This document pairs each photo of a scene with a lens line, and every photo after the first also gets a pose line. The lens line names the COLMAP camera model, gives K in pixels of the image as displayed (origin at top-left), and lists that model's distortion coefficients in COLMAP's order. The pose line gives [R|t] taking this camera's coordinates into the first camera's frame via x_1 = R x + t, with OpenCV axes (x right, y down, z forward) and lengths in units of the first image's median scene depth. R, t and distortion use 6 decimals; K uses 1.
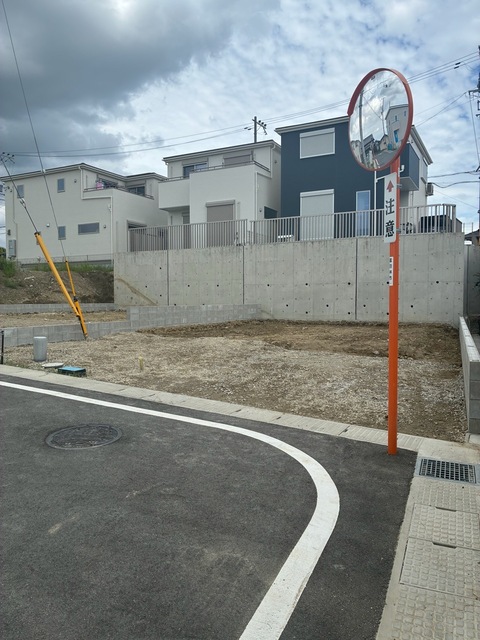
lens RADIAL K [[479.2, 0, 244.7], [0, 479.2, 324.6], [0, 0, 1]] dist [0.001439, -0.006644]
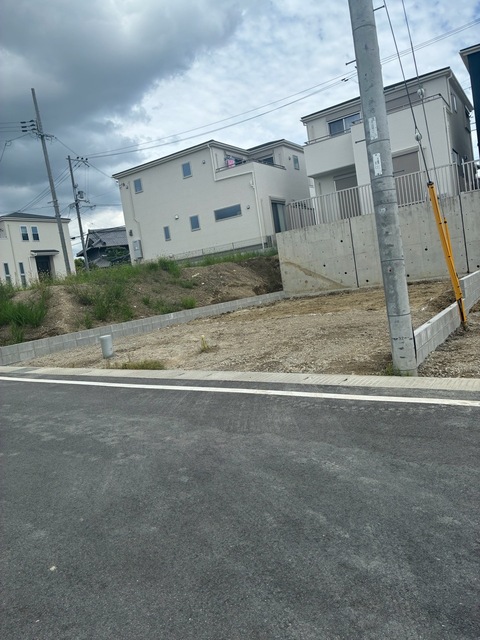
lens RADIAL K [[479.2, 0, 236.6], [0, 479.2, 315.3], [0, 0, 1]] dist [0.001439, -0.006644]
pose [[0.985160, -0.141913, -0.096541, -0.250436], [0.143342, 0.989641, 0.007987, -0.018140], [0.094407, -0.021707, 0.995297, 0.118372]]
